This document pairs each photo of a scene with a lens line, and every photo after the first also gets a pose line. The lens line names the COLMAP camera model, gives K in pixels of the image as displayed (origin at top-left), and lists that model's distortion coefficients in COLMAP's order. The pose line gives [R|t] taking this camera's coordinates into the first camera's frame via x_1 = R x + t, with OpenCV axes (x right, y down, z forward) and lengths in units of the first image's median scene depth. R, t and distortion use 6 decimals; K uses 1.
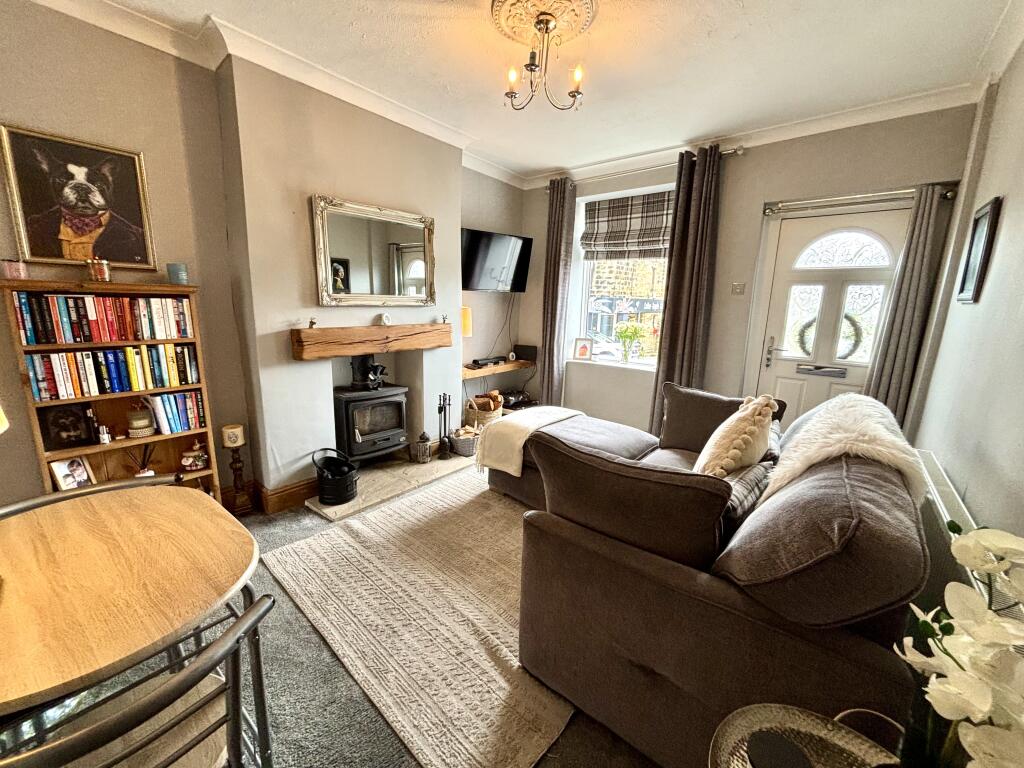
lens RADIAL K [[414.0, 0, 514.6], [0, 414.0, 387.5], [0, 0, 1]] dist [-0.002162, -0.000034]
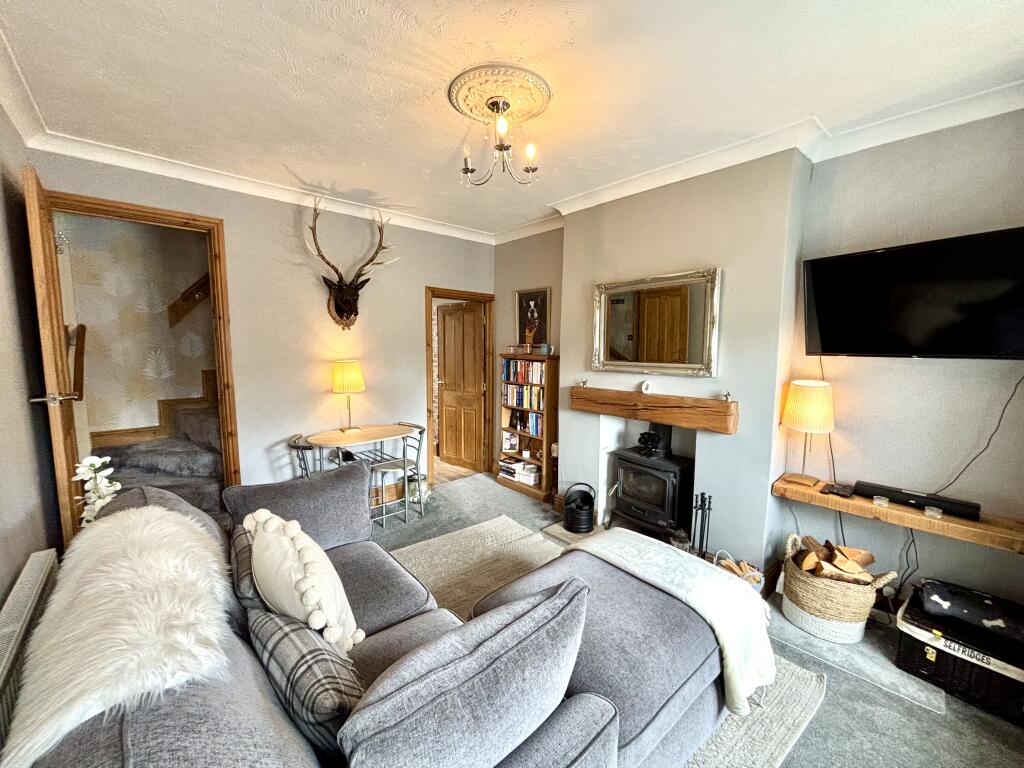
lens RADIAL K [[414.0, 0, 516.3], [0, 414.0, 384.7], [0, 0, 1]] dist [-0.002162, -0.000034]
pose [[-0.190609, 0.076490, -0.978681, 1.009579], [-0.206422, 0.971546, 0.116136, -0.317934], [0.959718, 0.224158, -0.169396, 1.264529]]
